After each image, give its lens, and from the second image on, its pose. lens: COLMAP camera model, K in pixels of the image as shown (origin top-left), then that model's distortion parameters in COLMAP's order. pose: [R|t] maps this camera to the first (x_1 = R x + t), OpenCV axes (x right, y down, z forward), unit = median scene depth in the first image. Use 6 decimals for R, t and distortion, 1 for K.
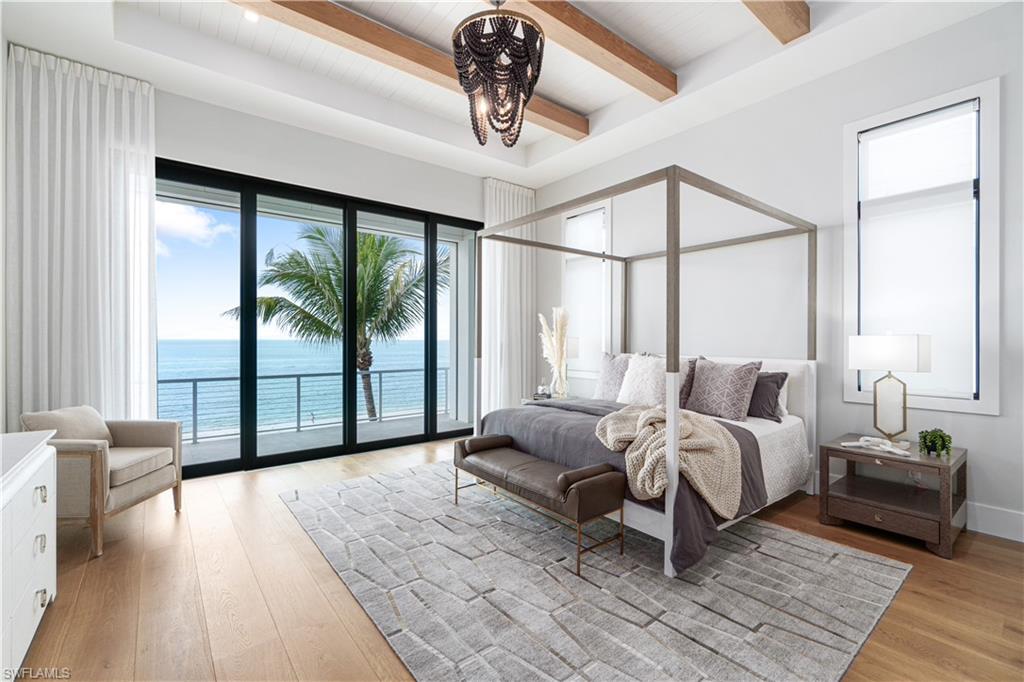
lens RADIAL K [[439.2, 0, 502.8], [0, 439.2, 341.5], [0, 0, 1]] dist [-0.005483, 0.000368]
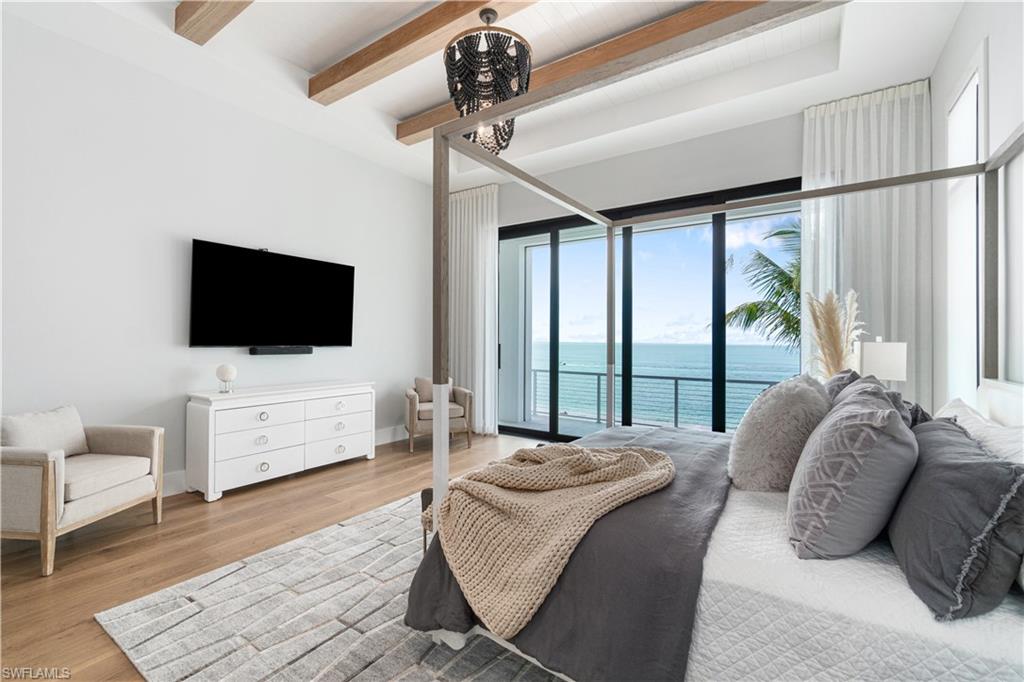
lens RADIAL K [[439.2, 0, 510.0], [0, 439.2, 338.1], [0, 0, 1]] dist [-0.005483, 0.000368]
pose [[0.310295, -0.003788, -0.950633, 0.643223], [-0.014759, 0.999852, -0.008801, -0.004139], [0.950526, 0.016761, 0.310193, 0.478475]]
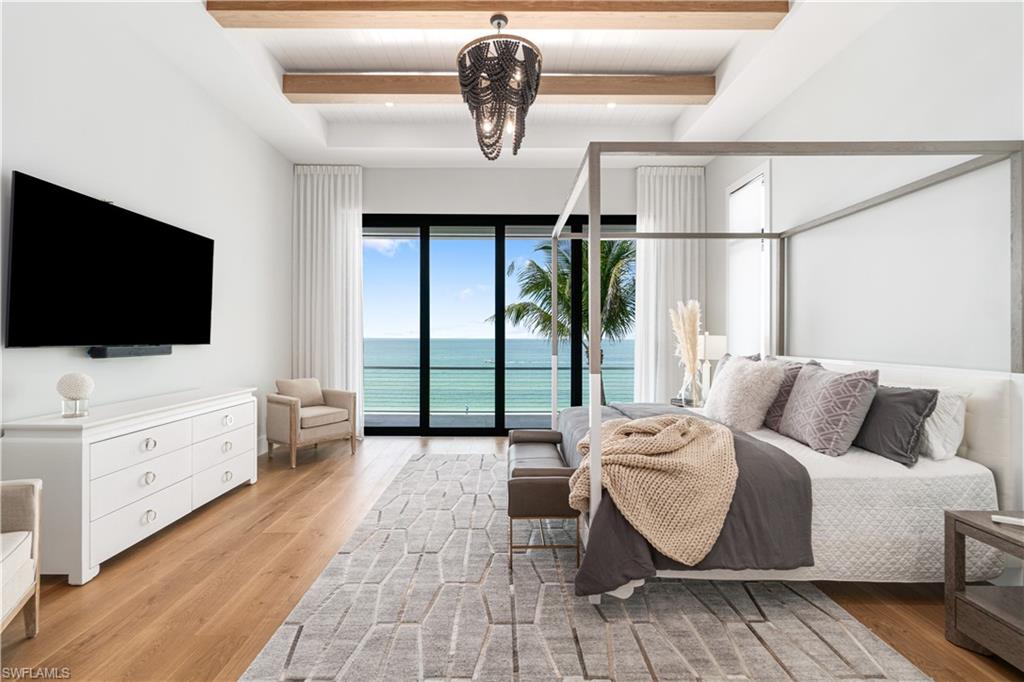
lens RADIAL K [[439.2, 0, 501.2], [0, 439.2, 337.8], [0, 0, 1]] dist [-0.005483, 0.000368]
pose [[0.794010, 0.002223, -0.607901, 0.419958], [-0.006600, 0.999966, -0.004963, 0.001888], [0.607869, 0.007953, 0.793997, 0.094889]]
